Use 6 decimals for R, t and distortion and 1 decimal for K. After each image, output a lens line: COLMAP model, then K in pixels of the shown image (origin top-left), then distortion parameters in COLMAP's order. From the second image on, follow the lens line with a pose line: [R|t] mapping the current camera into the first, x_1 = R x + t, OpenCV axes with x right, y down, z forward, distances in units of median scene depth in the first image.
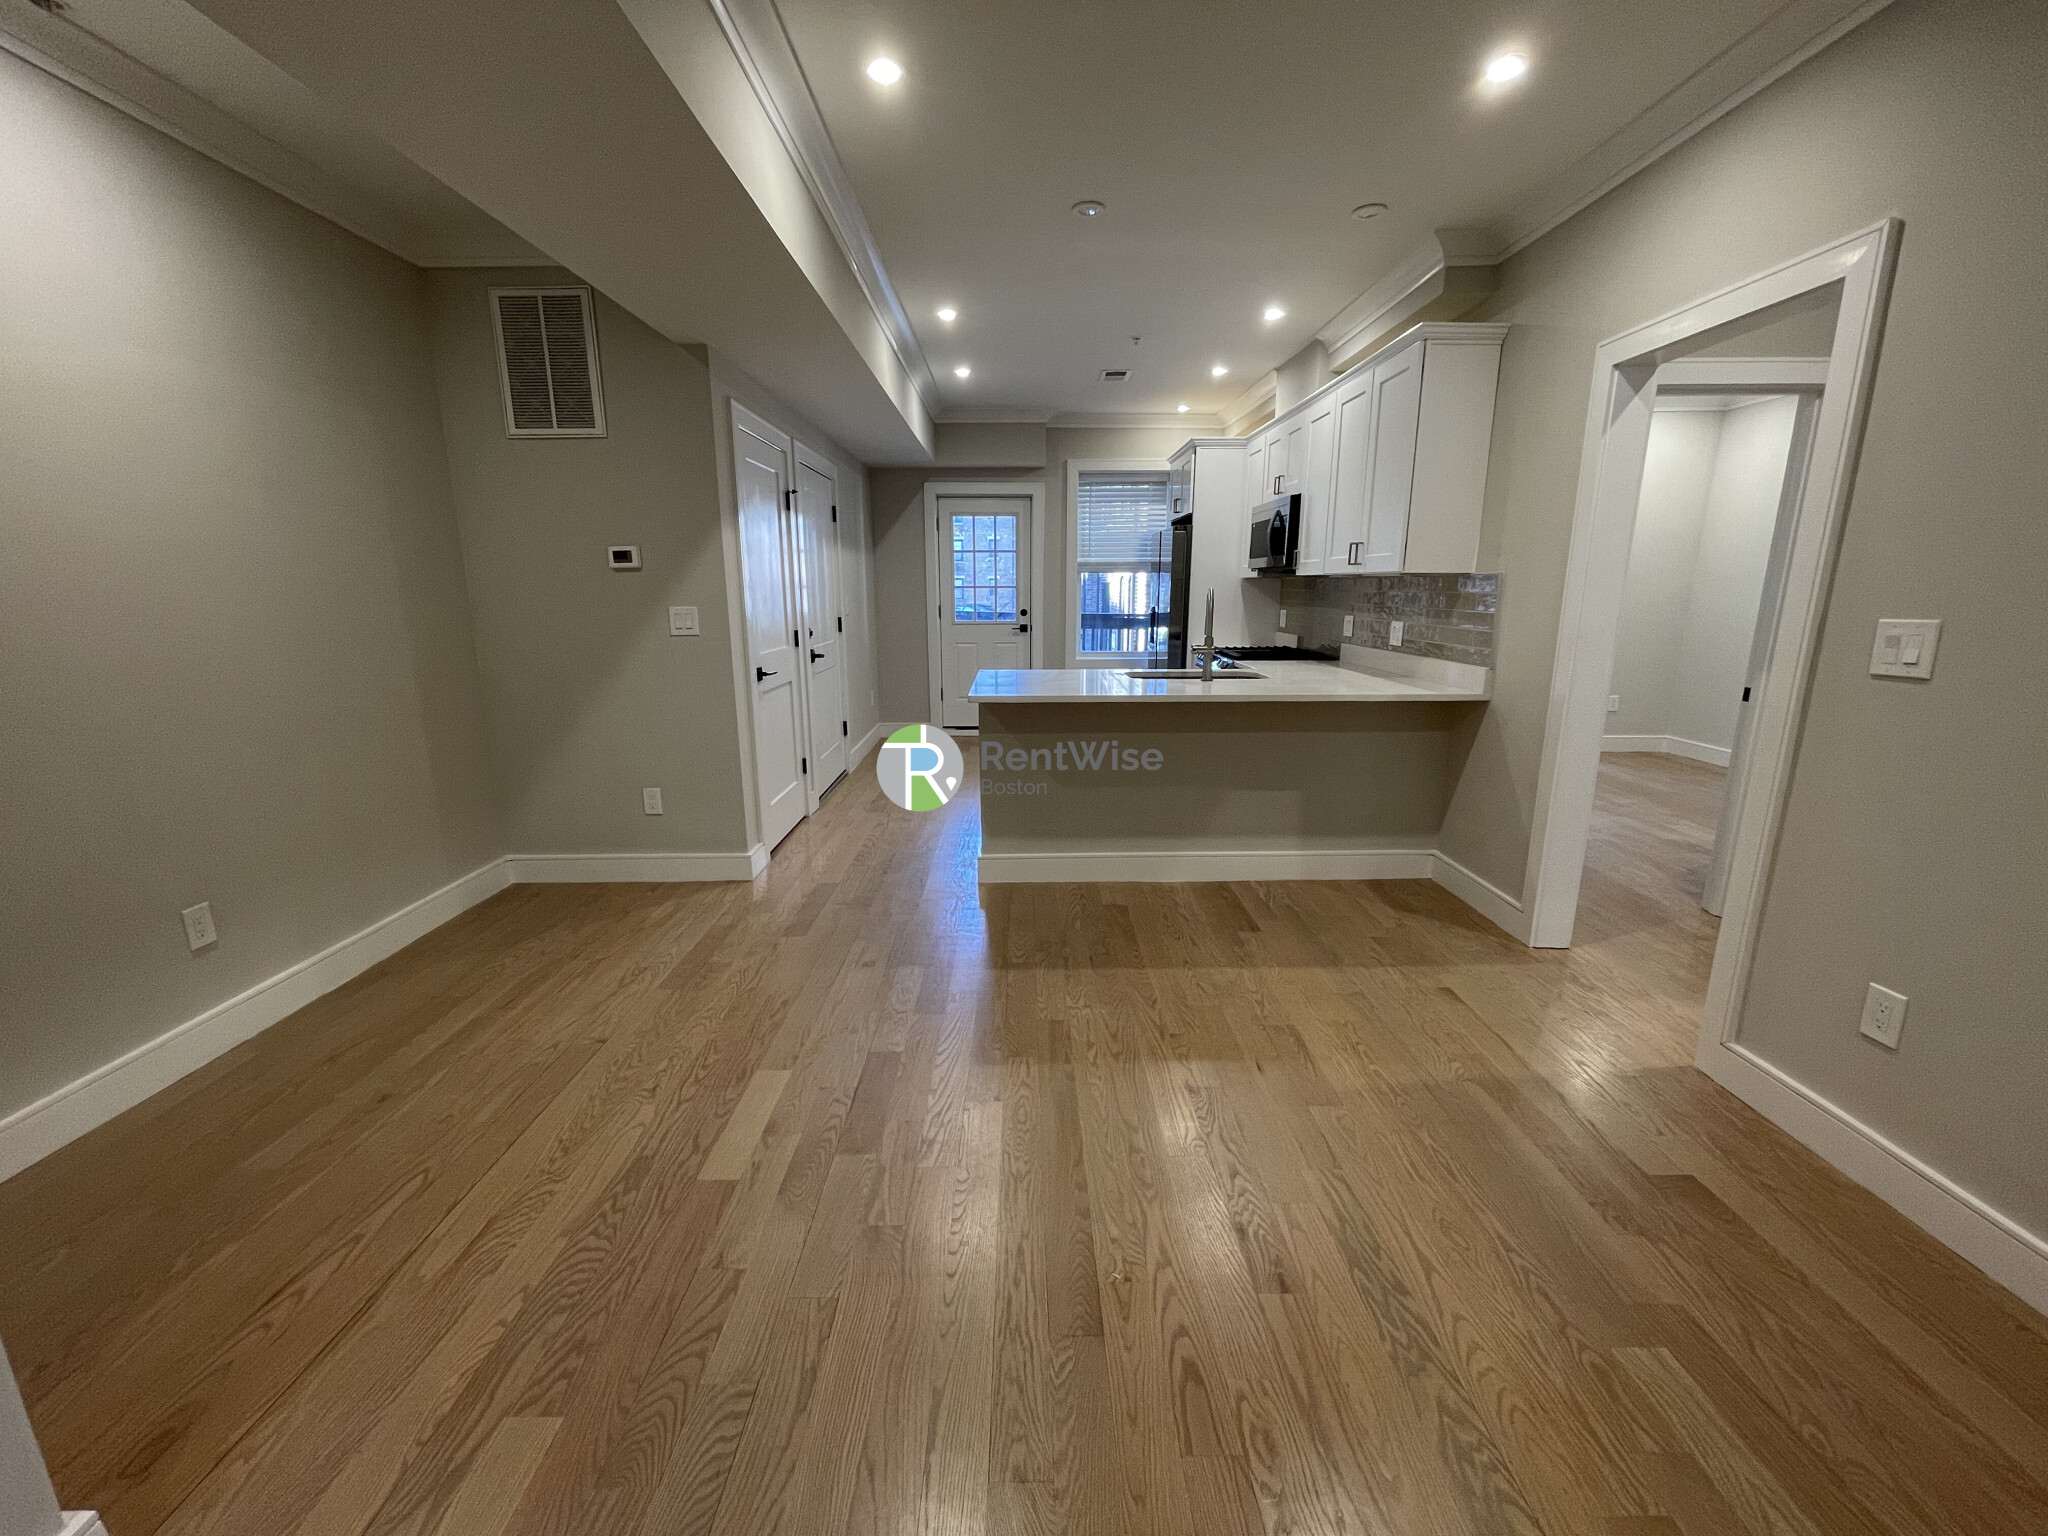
lens RADIAL K [[827.5, 0, 1018.3], [0, 827.5, 772.9], [0, 0, 1]] dist [-0.002109, -0.000350]
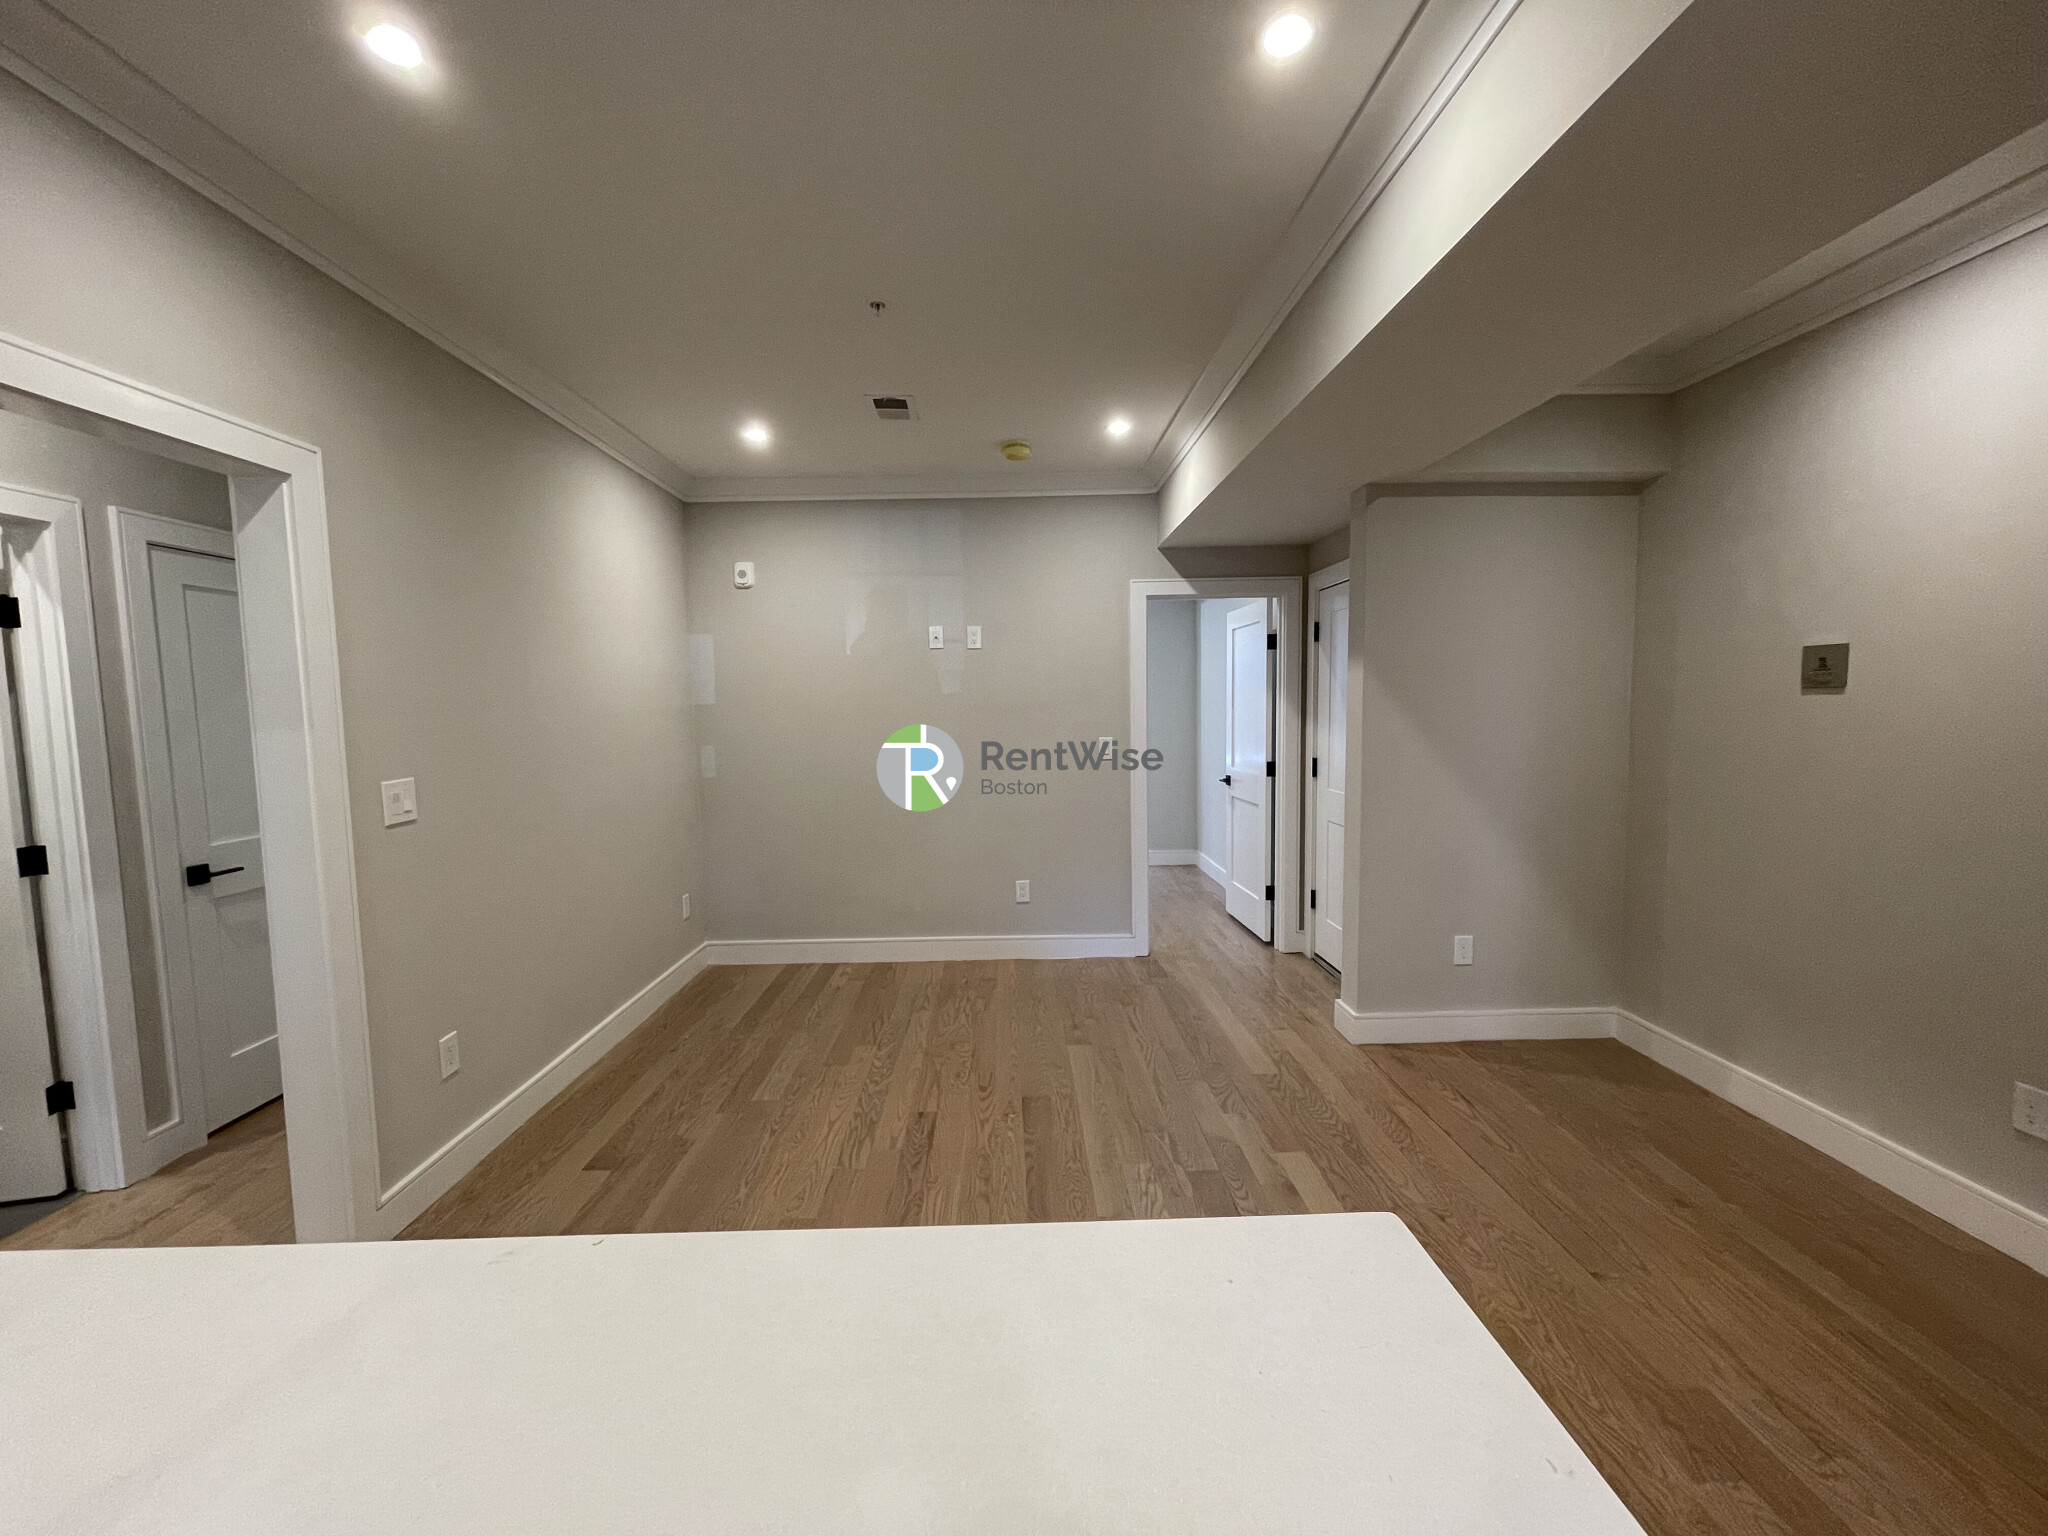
lens RADIAL K [[827.5, 0, 1018.3], [0, 827.5, 772.9], [0, 0, 1]] dist [-0.002109, -0.000350]
pose [[-0.999536, 0.022147, -0.020927, 0.111772], [0.014856, 0.953859, 0.299889, -0.556474], [0.026603, 0.299438, -0.953745, 2.197227]]
